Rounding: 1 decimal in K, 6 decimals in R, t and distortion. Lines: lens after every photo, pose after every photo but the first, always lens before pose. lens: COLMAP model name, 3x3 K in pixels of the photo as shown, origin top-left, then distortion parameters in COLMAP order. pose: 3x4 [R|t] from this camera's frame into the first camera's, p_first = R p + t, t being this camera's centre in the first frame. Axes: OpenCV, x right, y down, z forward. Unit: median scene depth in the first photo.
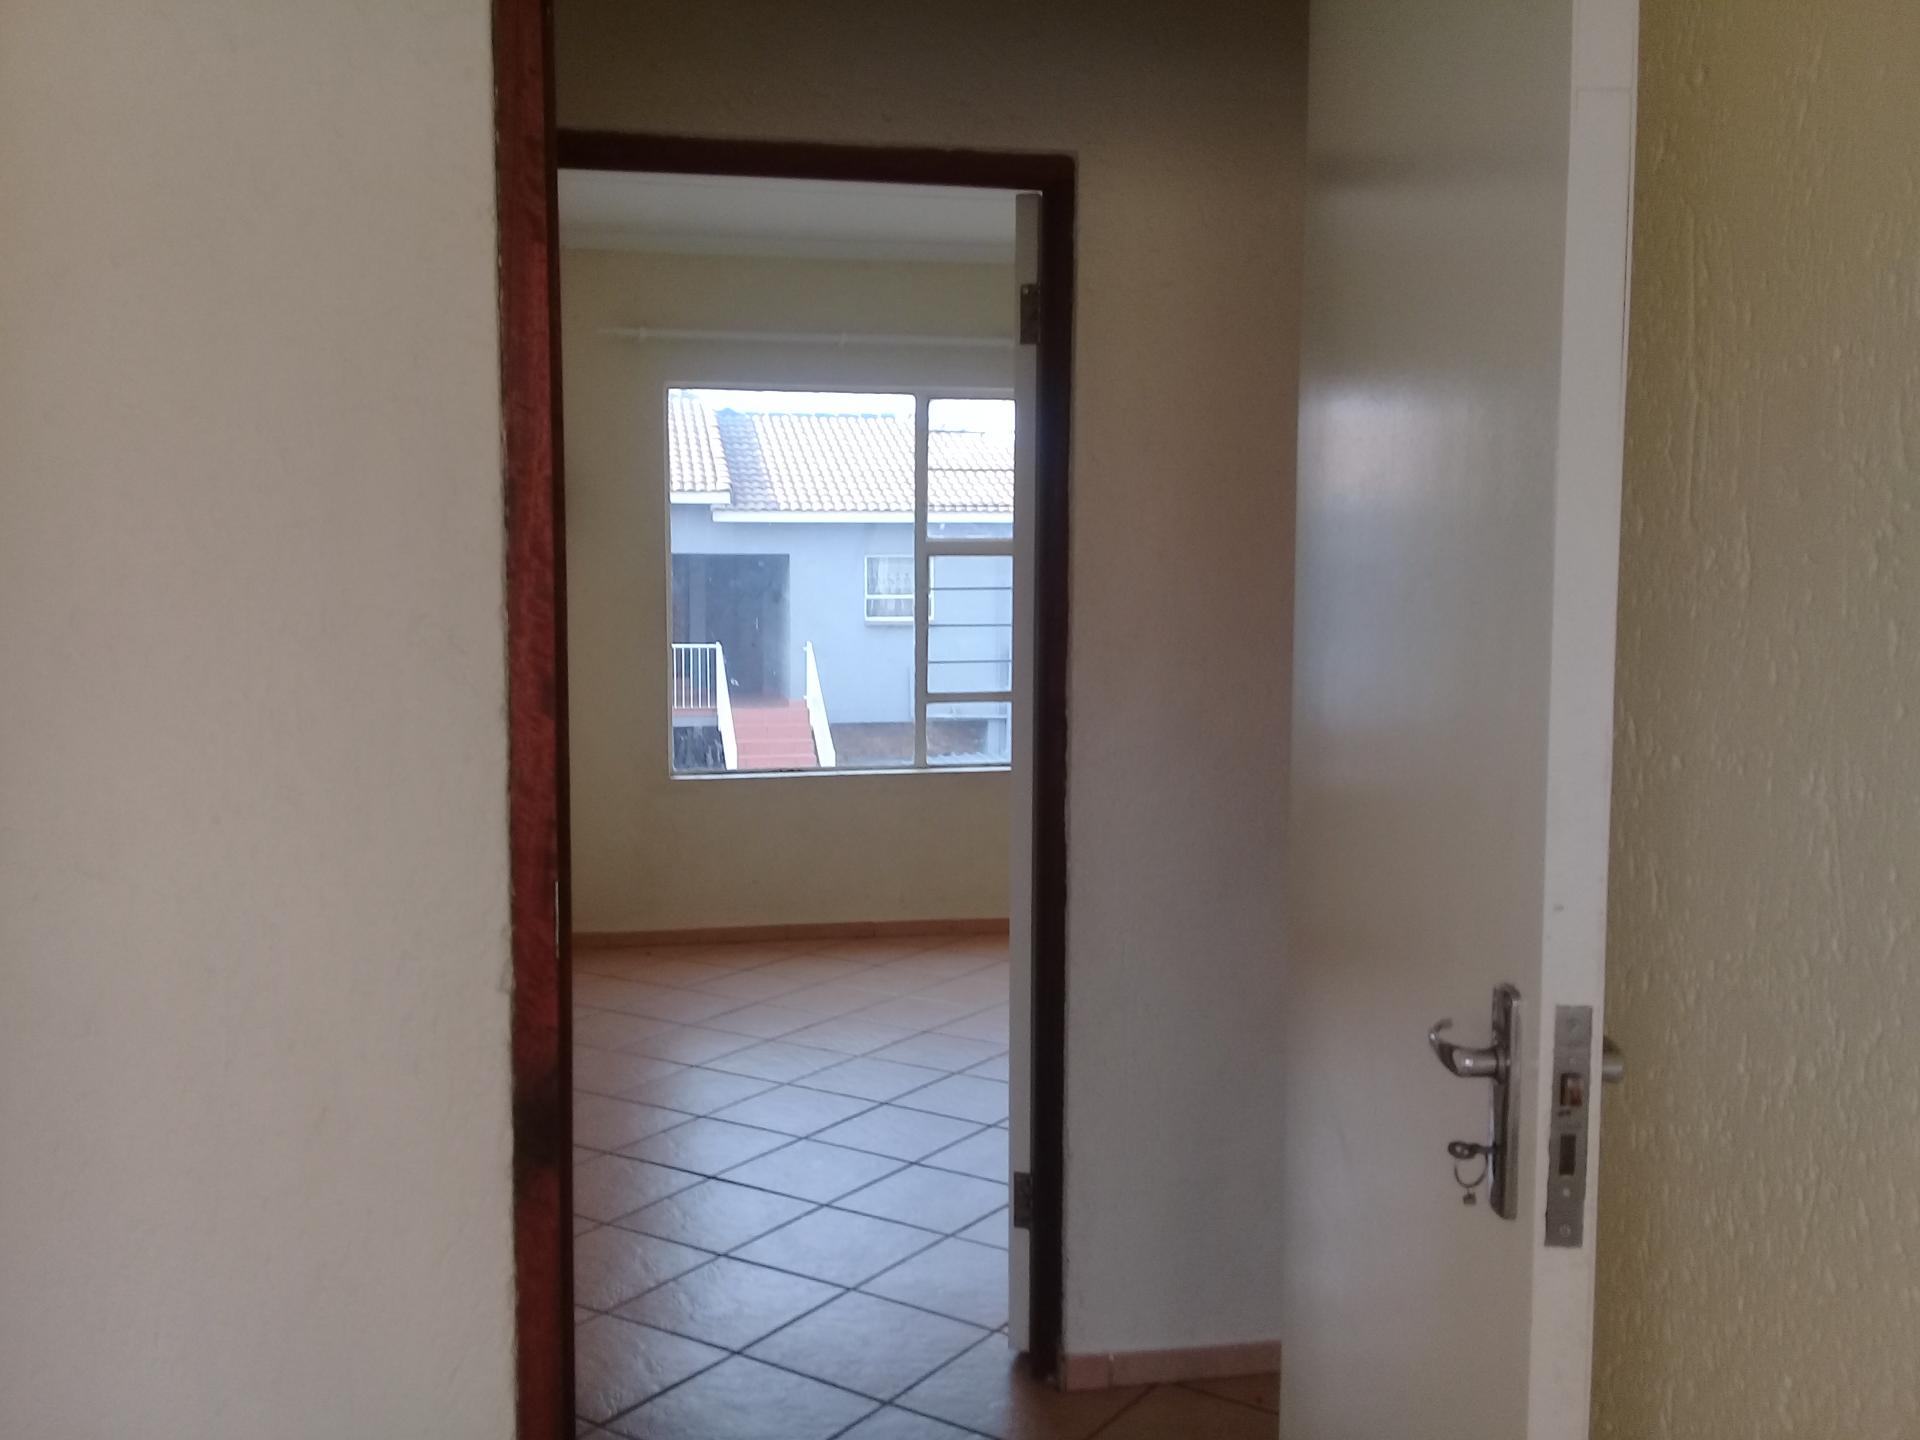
lens RADIAL K [[1871.0, 0, 960.5], [0, 1871.0, 716.8], [0, 0, 1]] dist [0.022070, 0.000000]
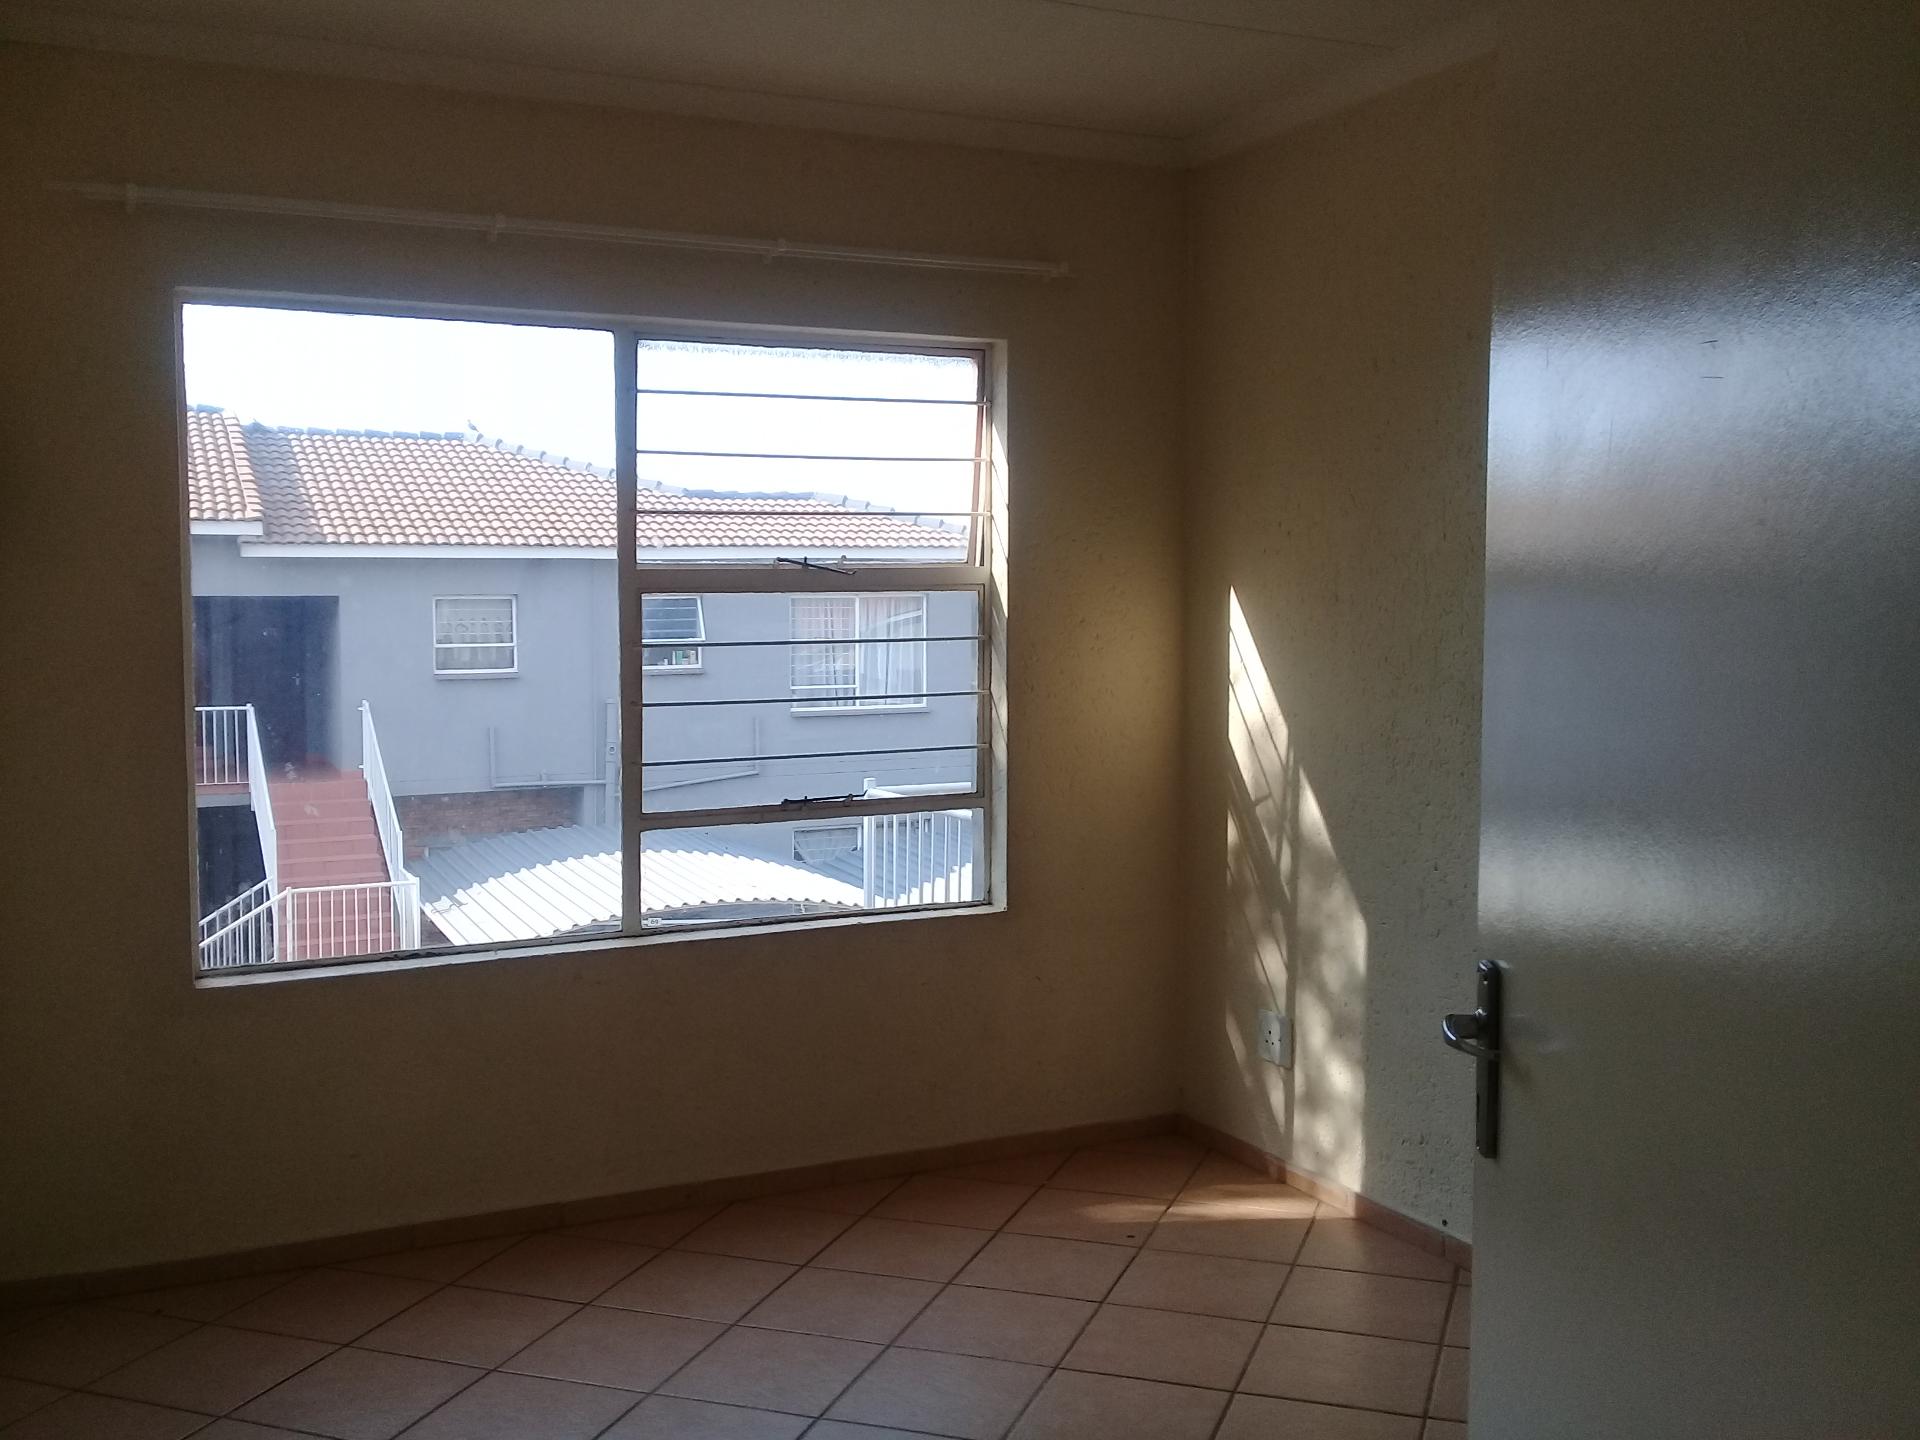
lens RADIAL K [[1871.0, 0, 963.9], [0, 1871.0, 687.5], [0, 0, 1]] dist [0.022070, 0.000000]
pose [[0.971345, -0.020413, 0.236794, -0.019678], [0.029180, 0.999010, -0.033575, -0.009982], [-0.235875, 0.039523, 0.970979, 0.122740]]
